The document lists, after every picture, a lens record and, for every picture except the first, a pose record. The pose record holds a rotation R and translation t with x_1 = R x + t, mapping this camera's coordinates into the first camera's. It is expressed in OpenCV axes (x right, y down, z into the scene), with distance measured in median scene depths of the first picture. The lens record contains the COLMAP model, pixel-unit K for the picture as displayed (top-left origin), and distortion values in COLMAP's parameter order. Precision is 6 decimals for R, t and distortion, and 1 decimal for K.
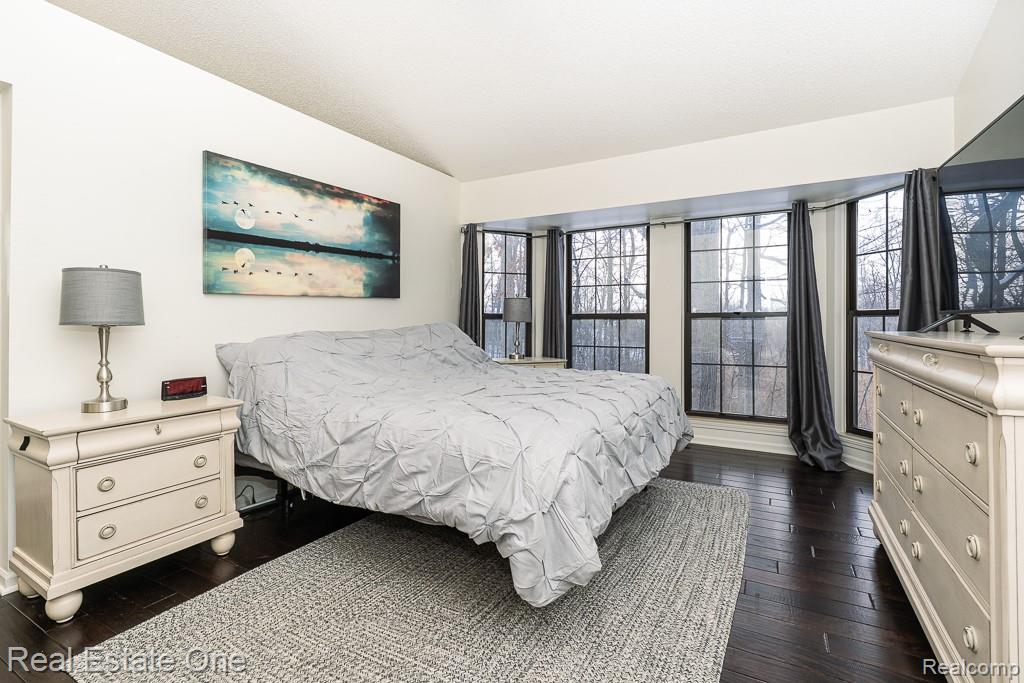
lens RADIAL K [[471.6, 0, 498.8], [0, 471.6, 320.4], [0, 0, 1]] dist [-0.002088, 0.004523]
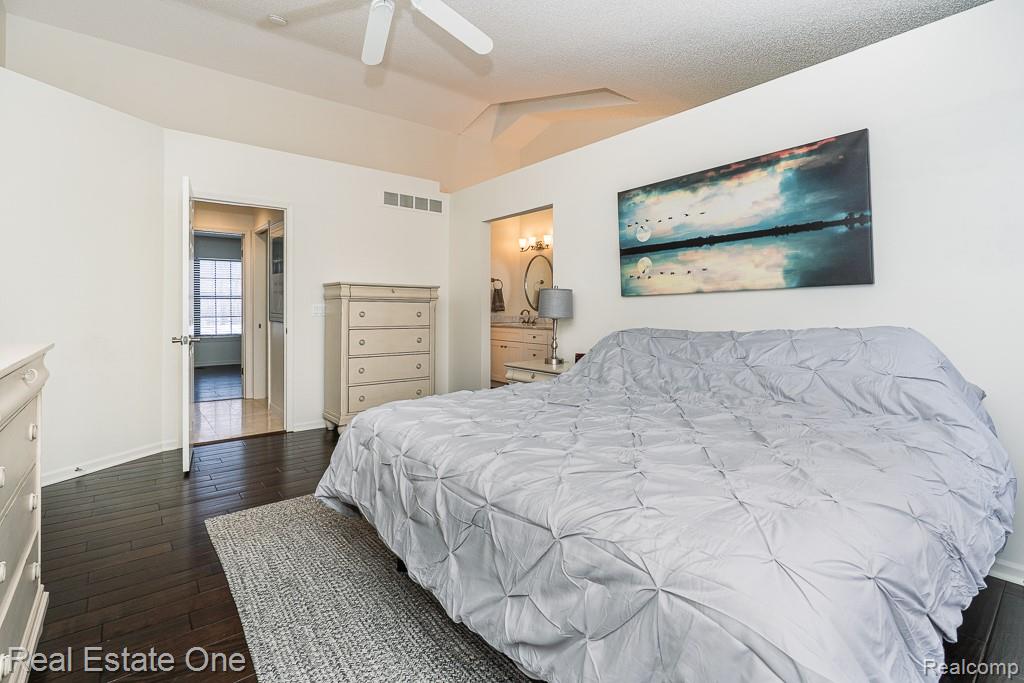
lens RADIAL K [[471.6, 0, 523.1], [0, 471.6, 304.8], [0, 0, 1]] dist [-0.002088, 0.004523]
pose [[-0.327937, 0.004006, -0.944691, 0.628960], [0.006229, 0.999978, 0.002078, -0.030306], [0.944679, -0.005203, -0.327955, 0.966688]]
